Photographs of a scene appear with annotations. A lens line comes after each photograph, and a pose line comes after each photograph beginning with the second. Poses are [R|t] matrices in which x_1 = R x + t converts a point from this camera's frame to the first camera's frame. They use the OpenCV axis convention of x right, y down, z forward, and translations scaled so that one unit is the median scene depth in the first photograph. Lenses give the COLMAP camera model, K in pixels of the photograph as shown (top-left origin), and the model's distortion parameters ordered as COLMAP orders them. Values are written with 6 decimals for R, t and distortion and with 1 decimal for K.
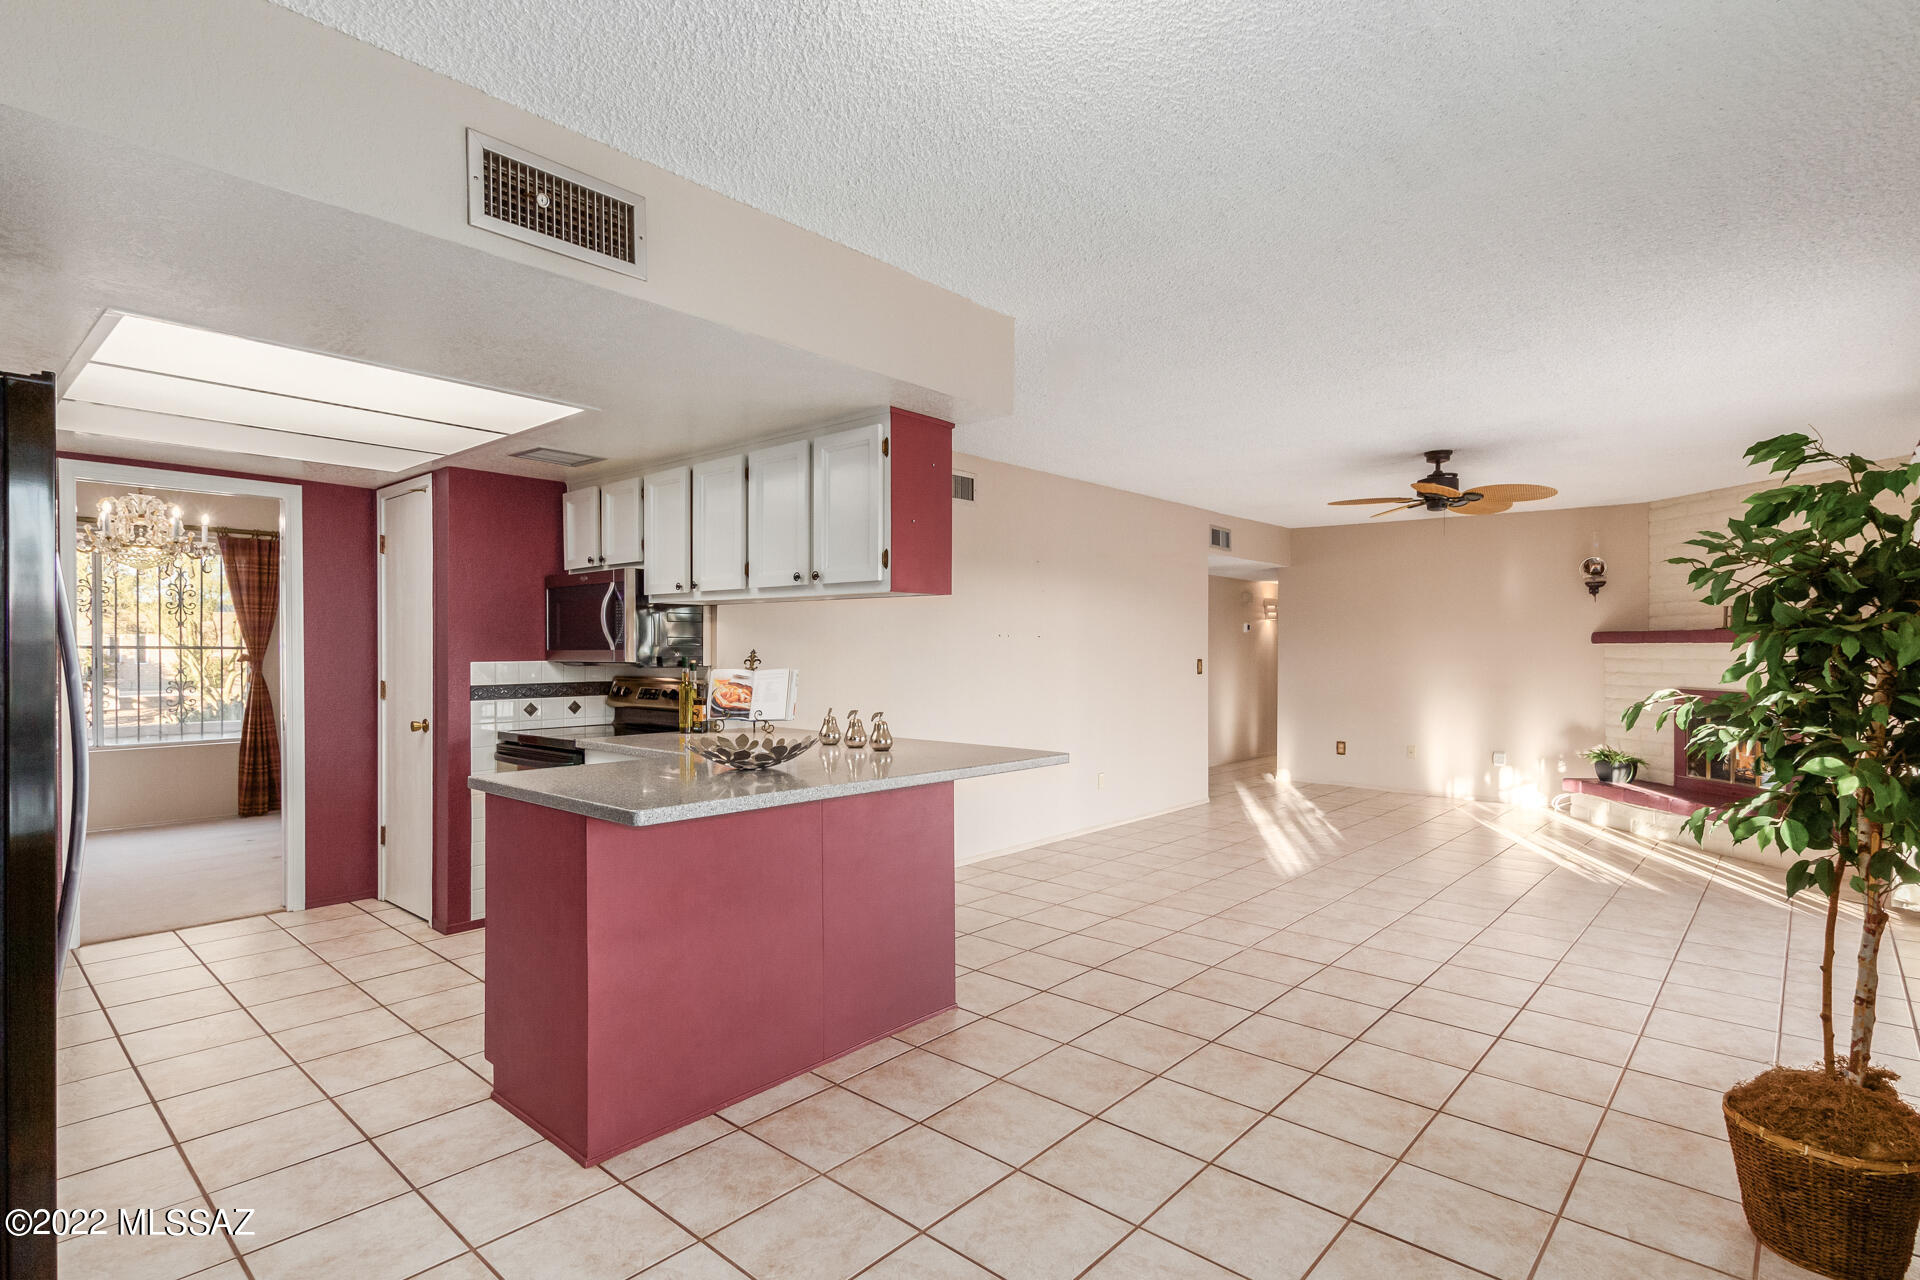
lens RADIAL K [[932.3, 0, 952.9], [0, 932.3, 654.6], [0, 0, 1]] dist [0.011793, -0.003536]
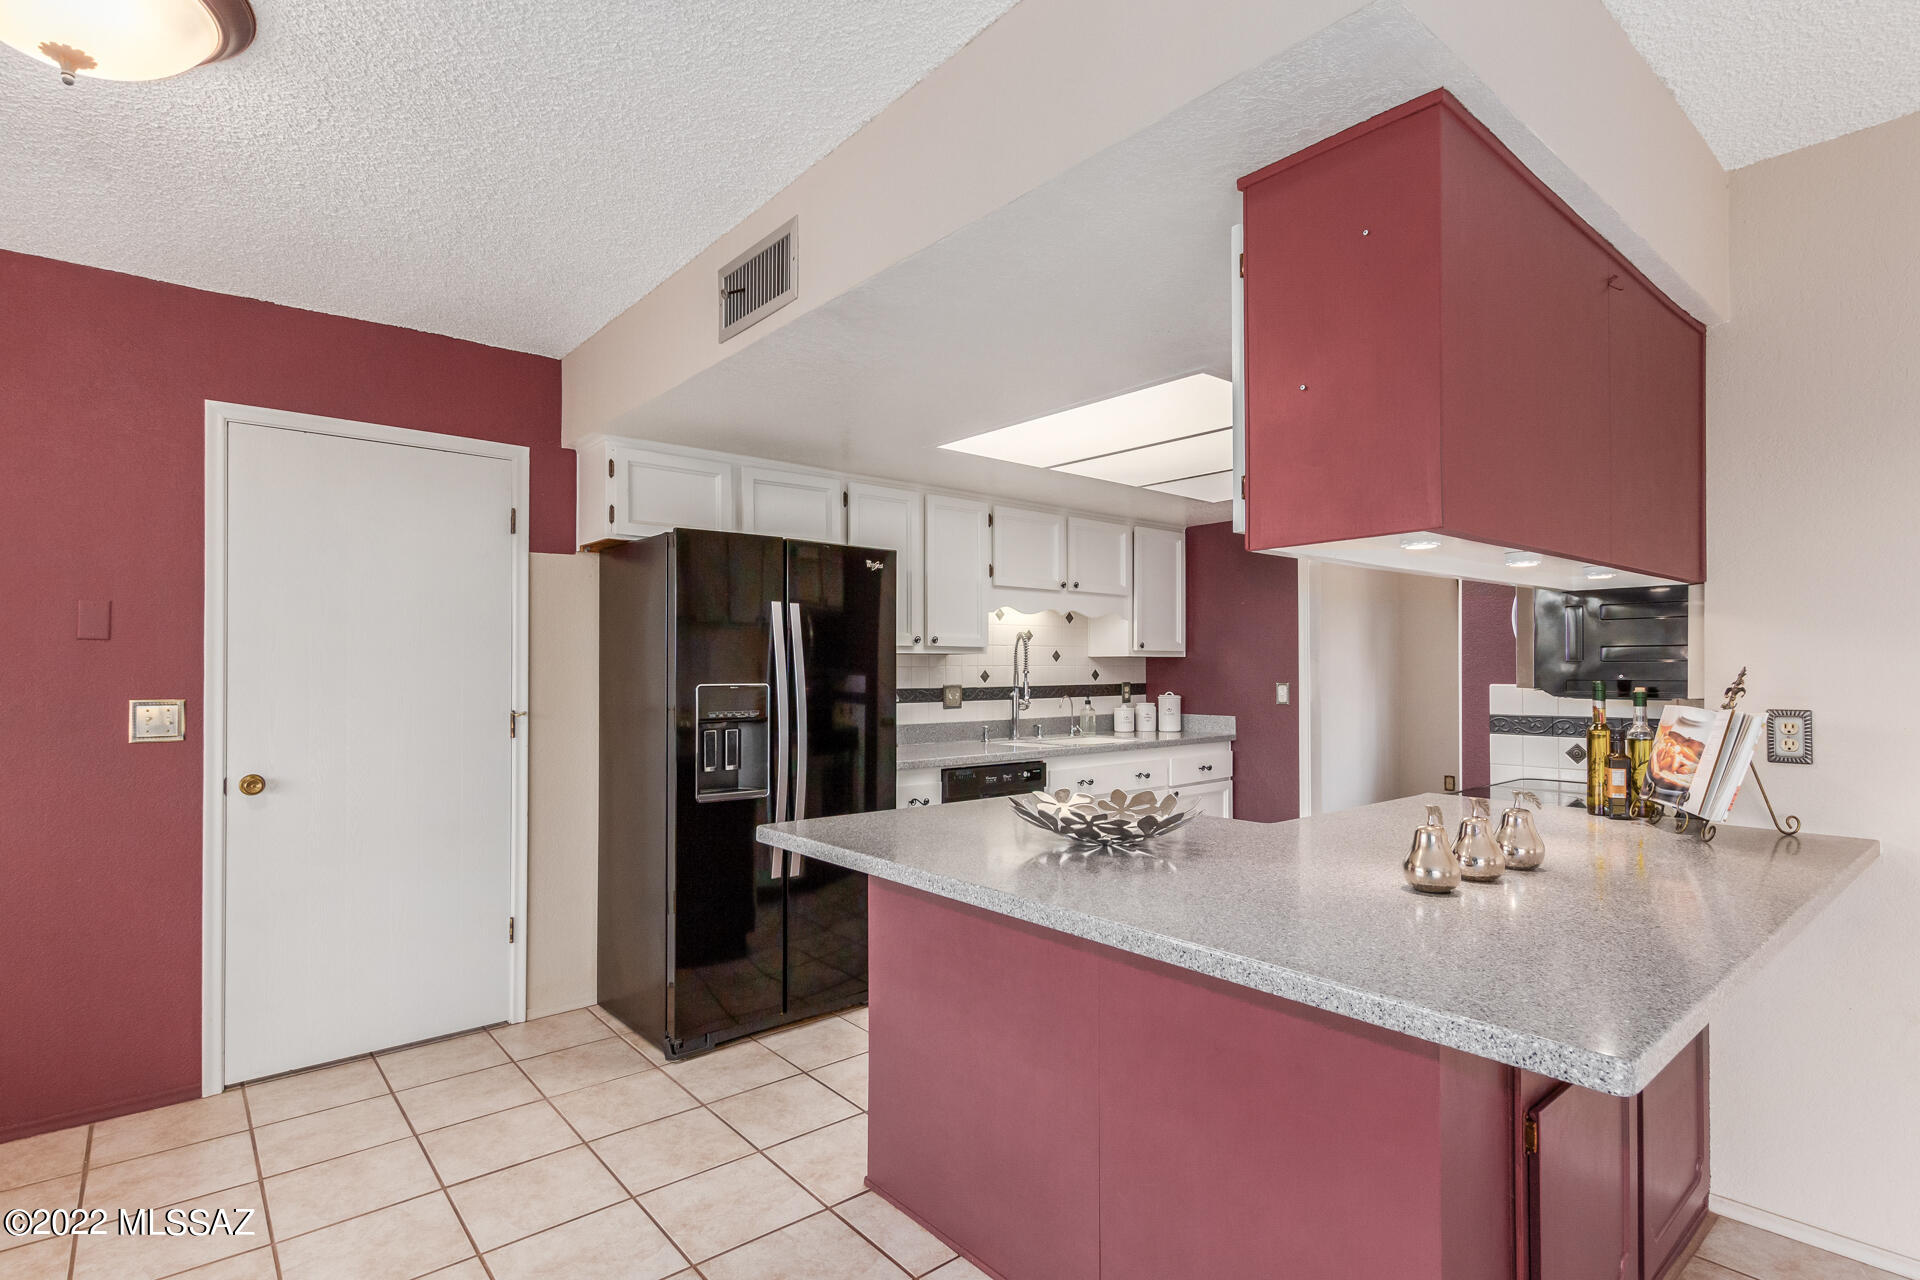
lens RADIAL K [[932.3, 0, 952.4], [0, 932.3, 662.6], [0, 0, 1]] dist [0.011793, -0.003536]
pose [[-0.147647, -0.006287, -0.989020, 0.295742], [-0.002819, 0.999978, -0.005936, -0.003476], [0.989036, 0.001912, -0.147662, 0.618671]]
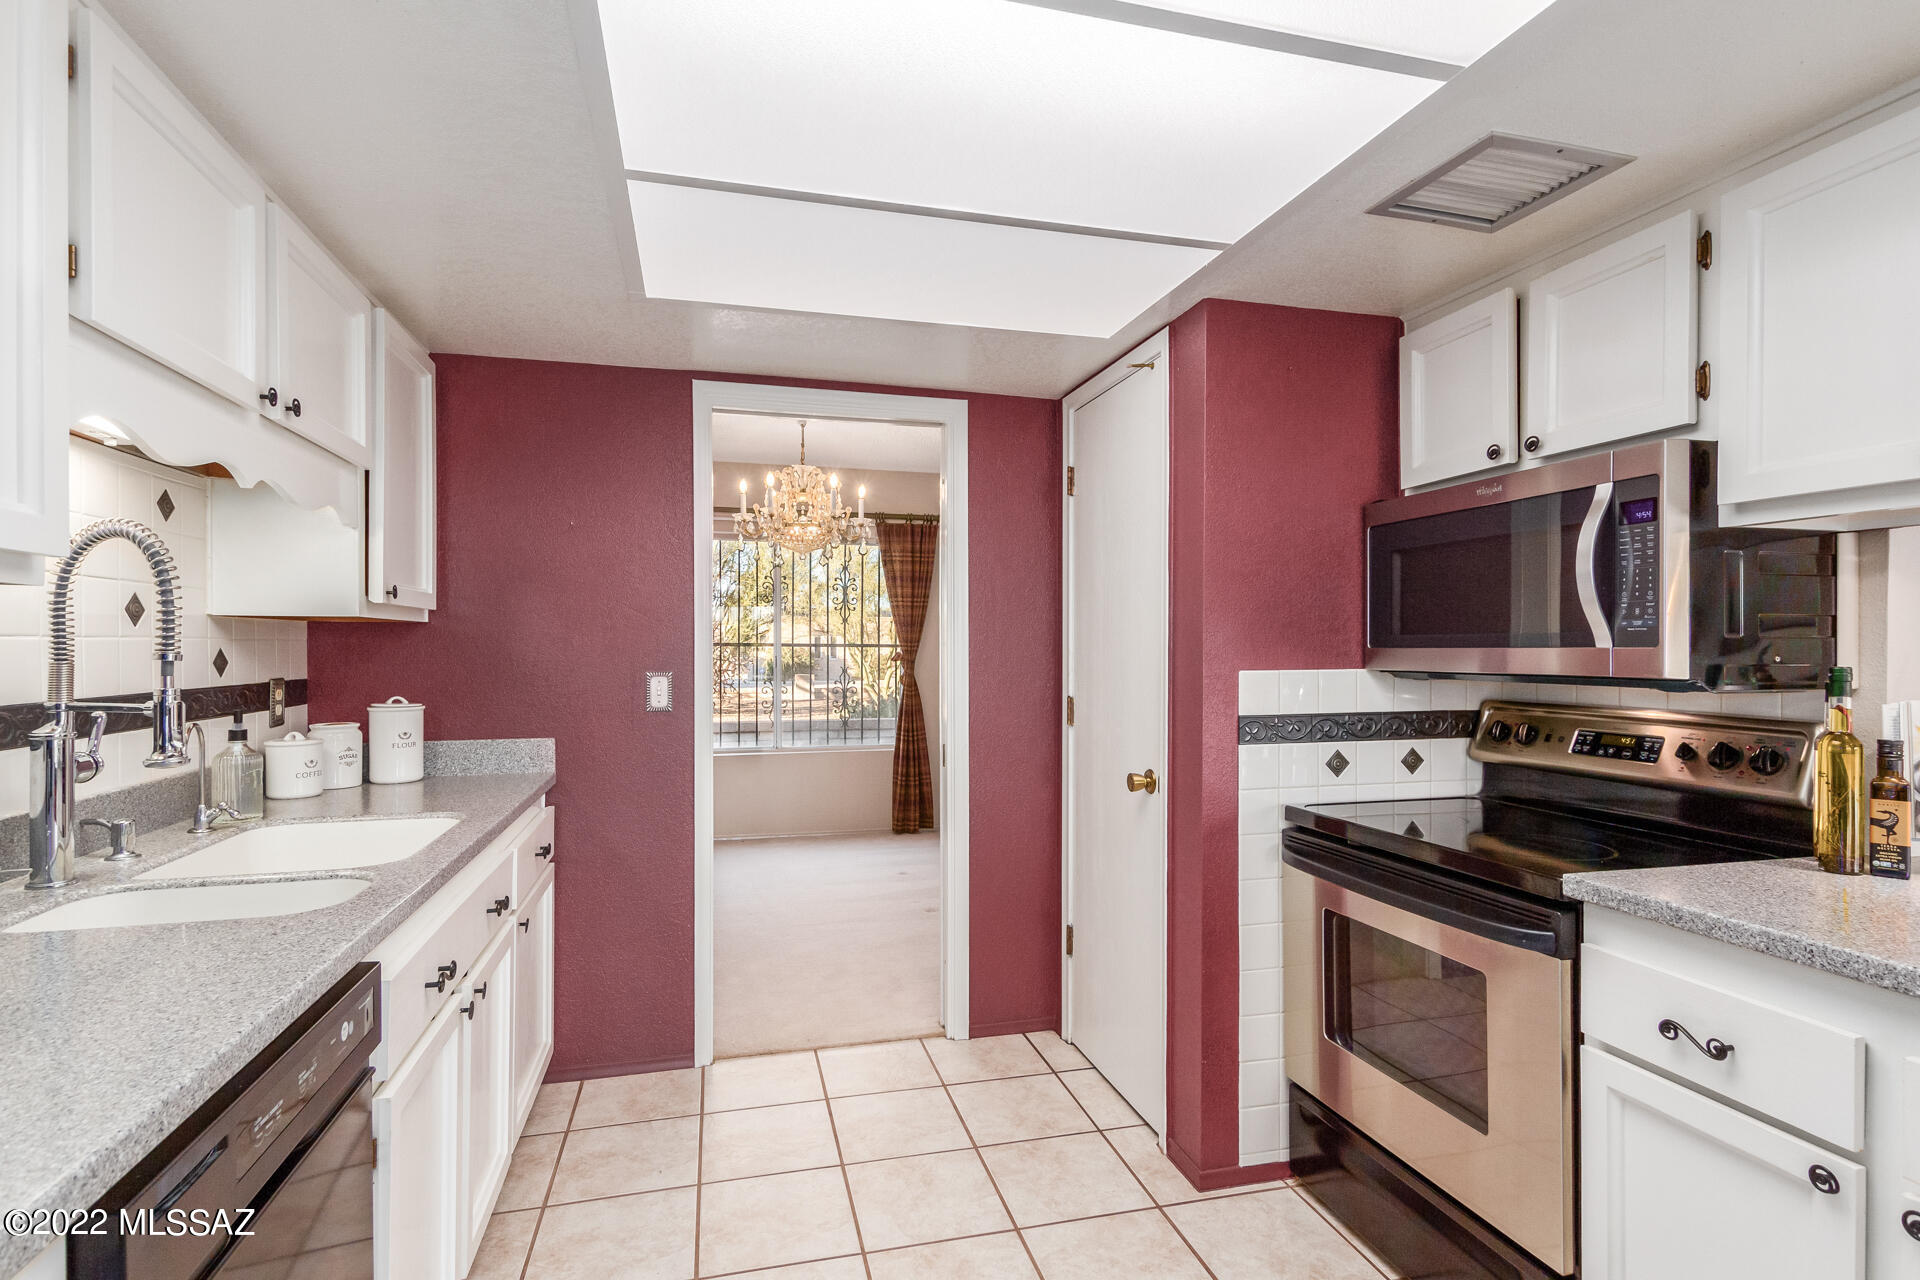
lens RADIAL K [[932.3, 0, 963.1], [0, 932.3, 646.5], [0, 0, 1]] dist [0.011793, -0.003536]
pose [[0.837268, 0.000056, -0.546793, -0.330469], [-0.003812, 0.999976, -0.005734, -0.001751], [0.546779, 0.006885, 0.837248, 0.438996]]
